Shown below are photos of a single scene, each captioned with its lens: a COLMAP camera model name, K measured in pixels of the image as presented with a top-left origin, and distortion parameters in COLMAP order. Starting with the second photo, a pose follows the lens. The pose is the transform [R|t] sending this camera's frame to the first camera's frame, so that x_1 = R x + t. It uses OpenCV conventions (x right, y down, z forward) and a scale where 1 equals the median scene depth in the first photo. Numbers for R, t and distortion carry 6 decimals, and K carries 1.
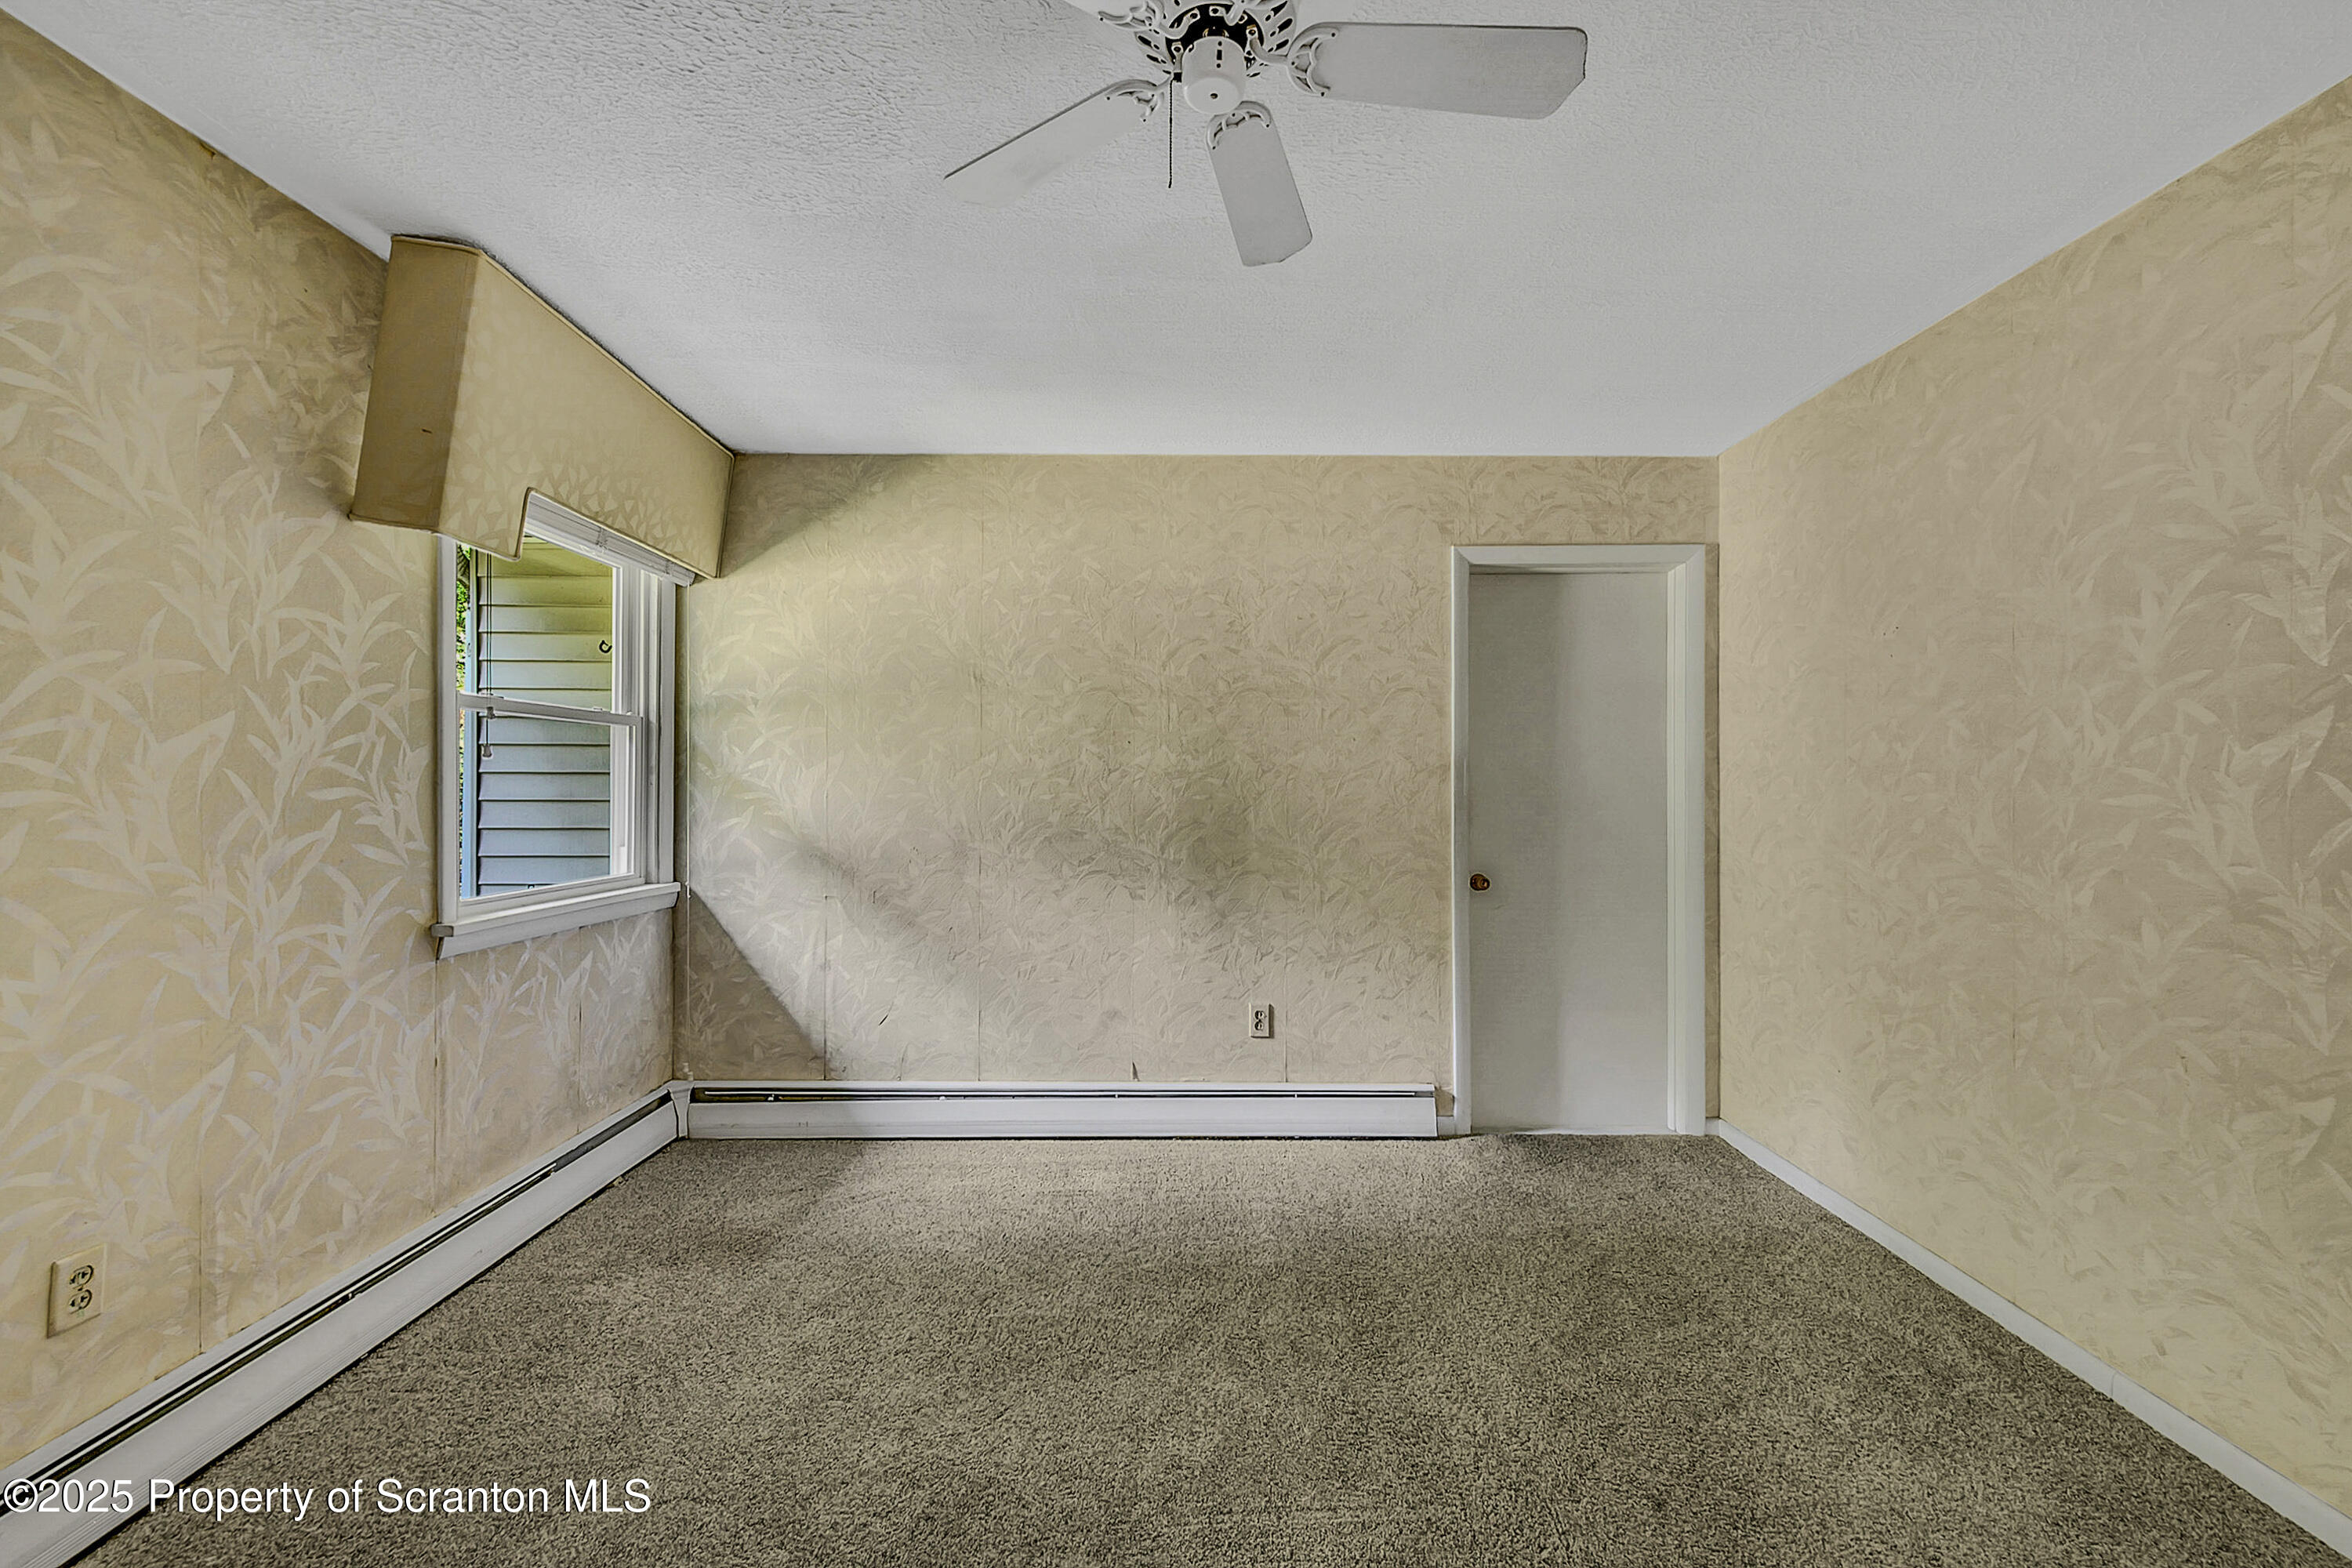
lens RADIAL K [[1039.0, 0, 1177.7], [0, 1039.0, 776.0], [0, 0, 1]] dist [0.000283, -0.000199]
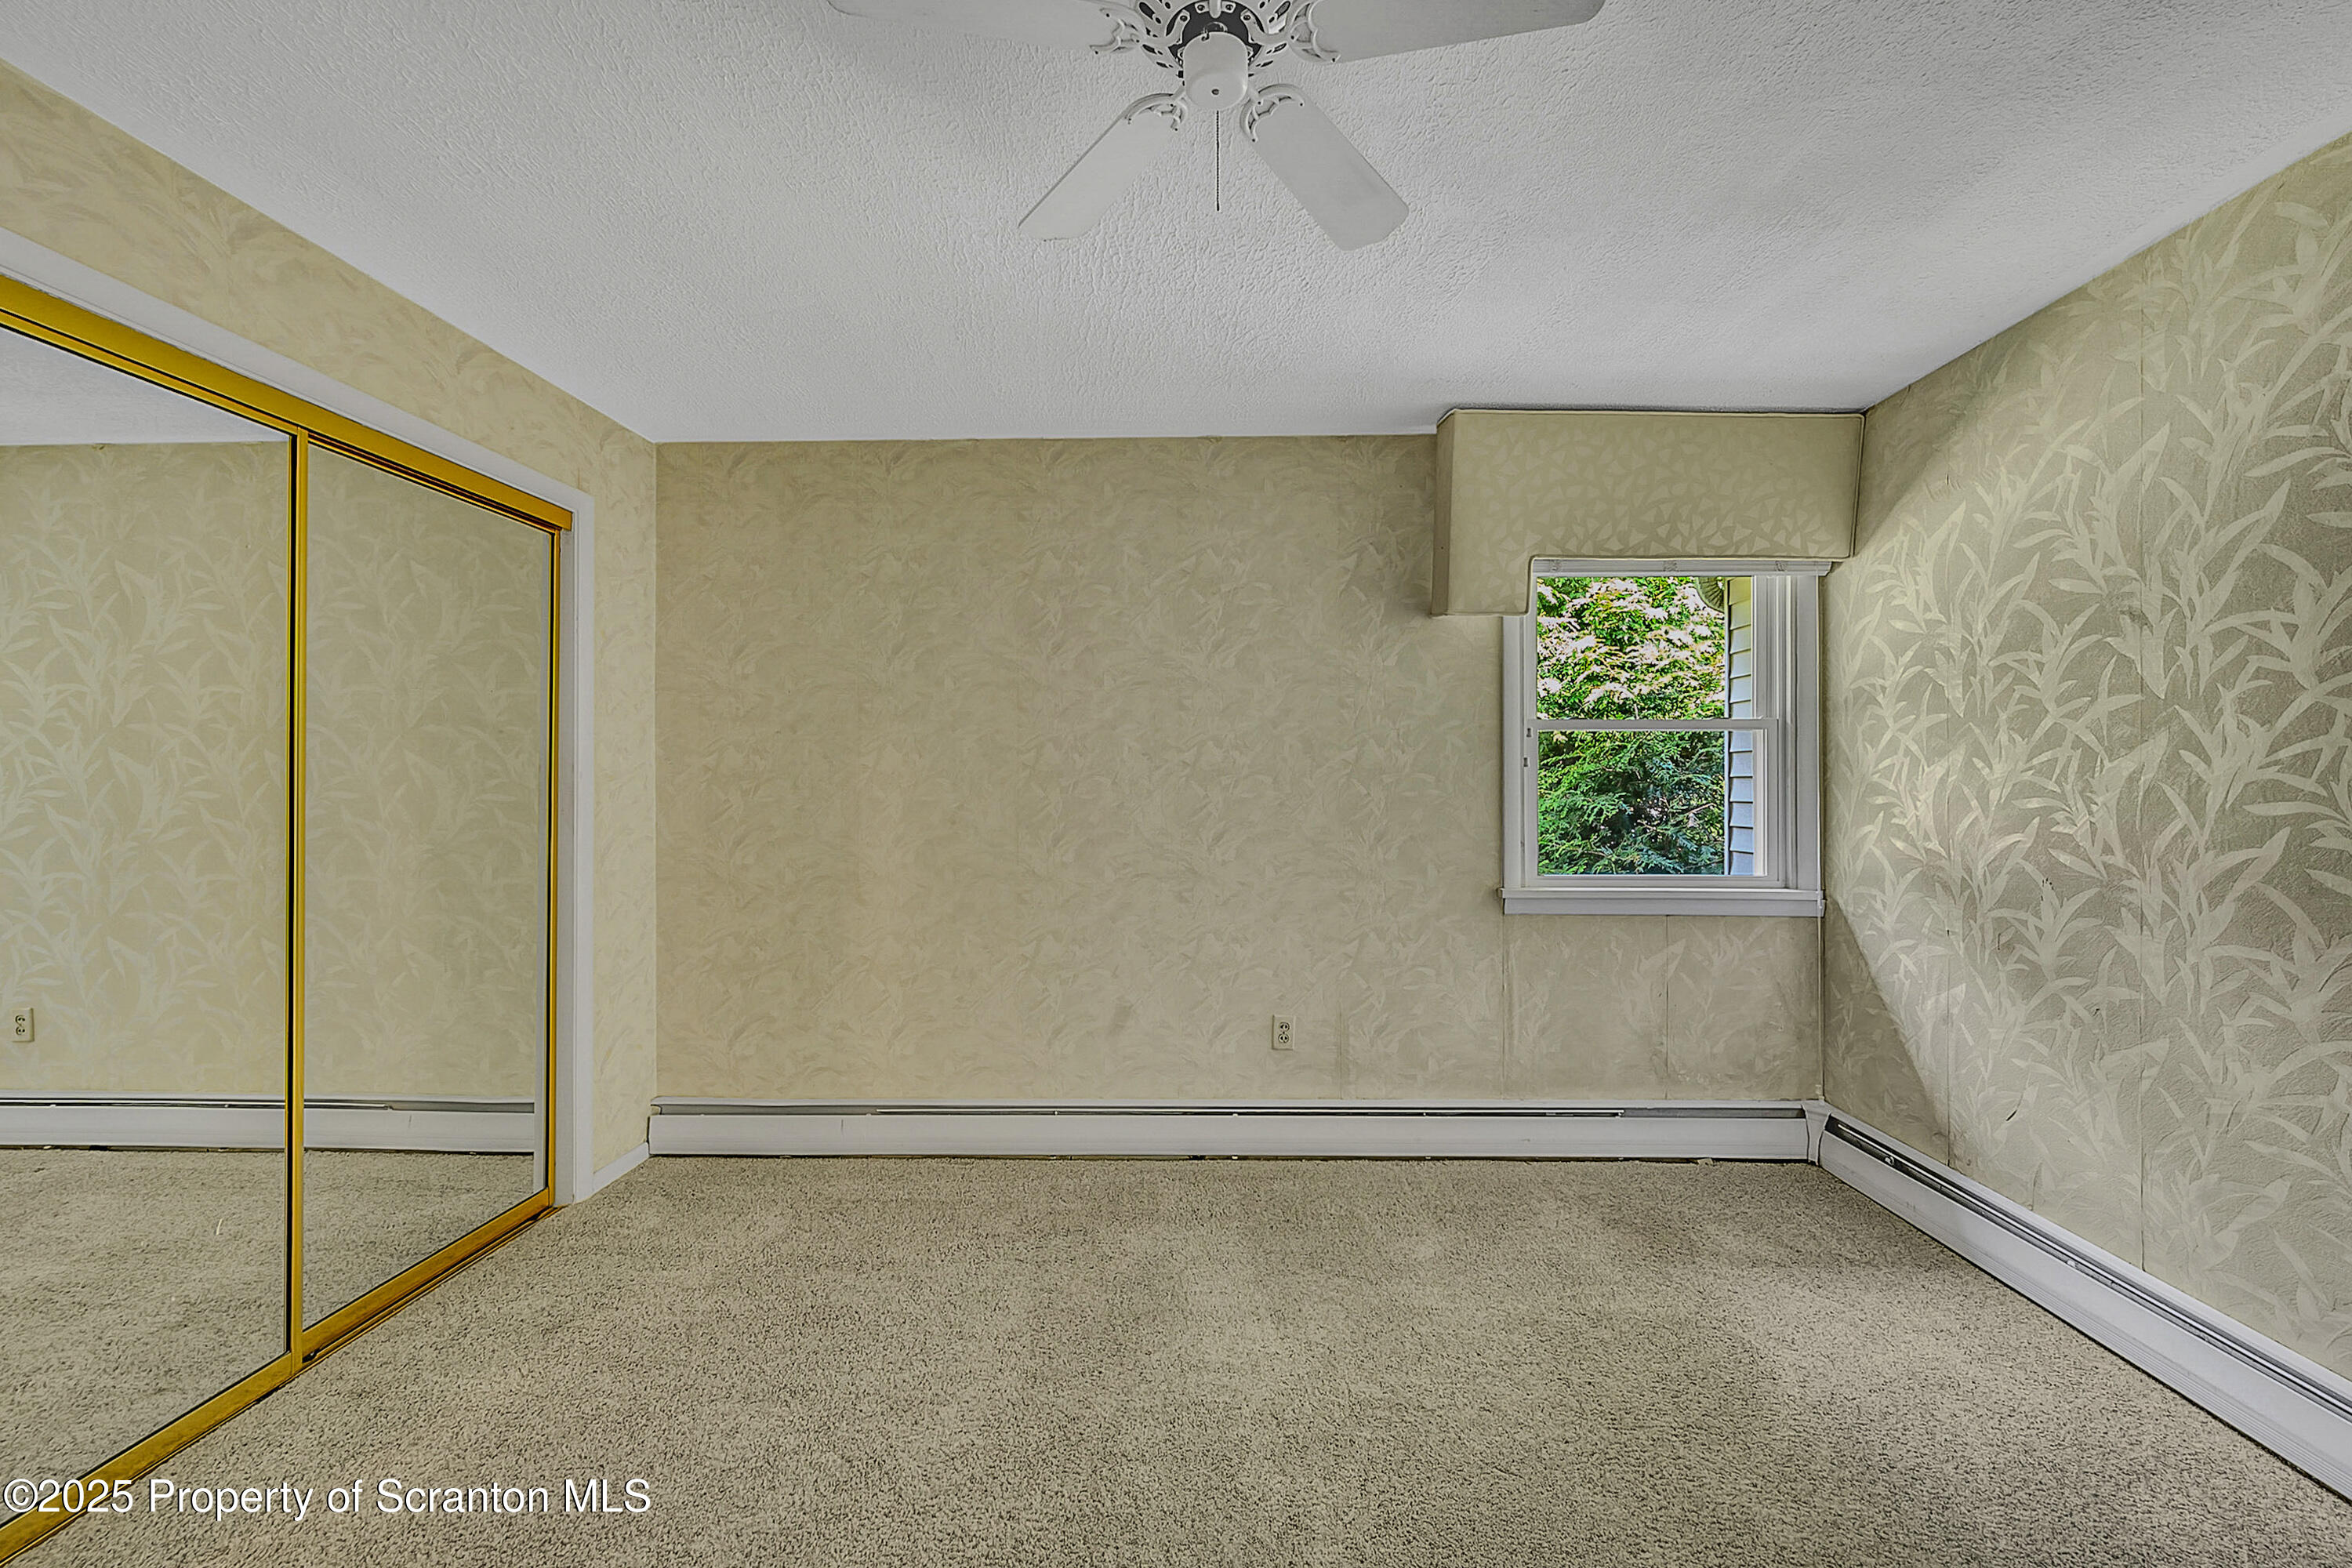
lens RADIAL K [[921.1, 0, 1181.5], [0, 921.1, 785.8], [0, 0, 1]] dist [-0.002323, 0.000322]
pose [[-0.090523, -0.012656, -0.995814, 0.399831], [0.005217, 0.999900, -0.013182, 0.014350], [0.995881, -0.006389, -0.090448, 0.493675]]
